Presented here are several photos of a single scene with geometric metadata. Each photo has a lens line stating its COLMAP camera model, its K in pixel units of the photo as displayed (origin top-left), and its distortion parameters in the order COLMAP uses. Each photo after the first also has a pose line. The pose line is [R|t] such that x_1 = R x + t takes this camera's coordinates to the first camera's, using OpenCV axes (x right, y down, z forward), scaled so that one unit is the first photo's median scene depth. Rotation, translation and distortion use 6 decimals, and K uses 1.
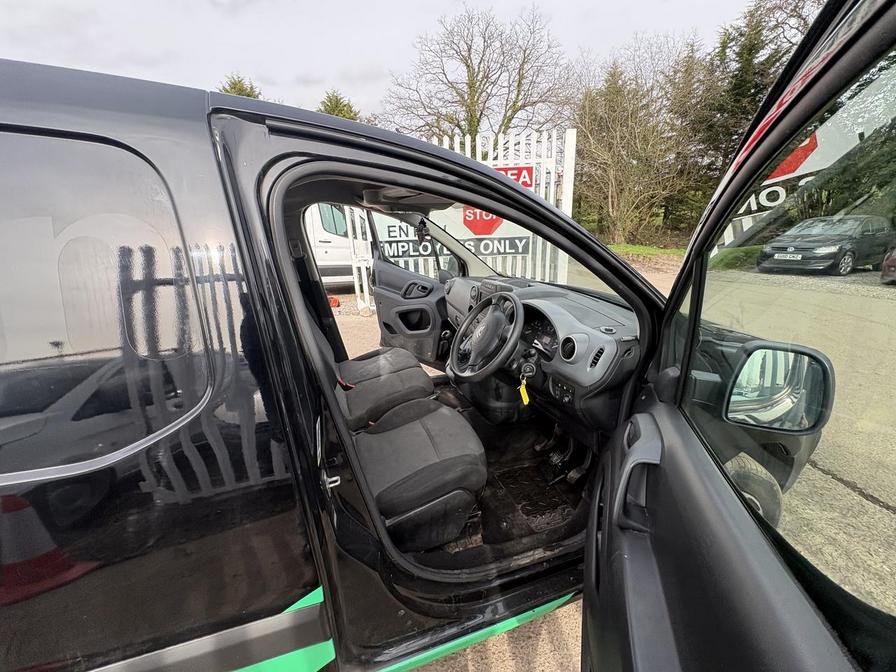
lens RADIAL K [[358.3, 0, 441.0], [0, 358.3, 340.2], [0, 0, 1]] dist [0.001243, 0.000337]
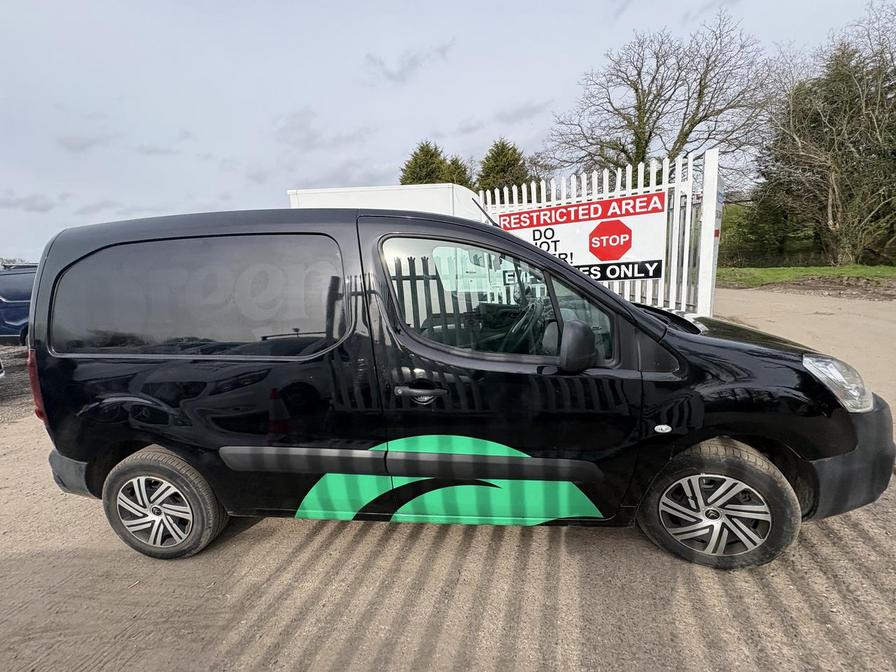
lens RADIAL K [[358.3, 0, 448.3], [0, 358.3, 344.8], [0, 0, 1]] dist [0.001243, 0.000337]
pose [[0.913203, 0.054615, -0.403830, 0.119078], [-0.081016, 0.995529, -0.048568, 0.037542], [0.399371, 0.077070, 0.913544, -0.117421]]
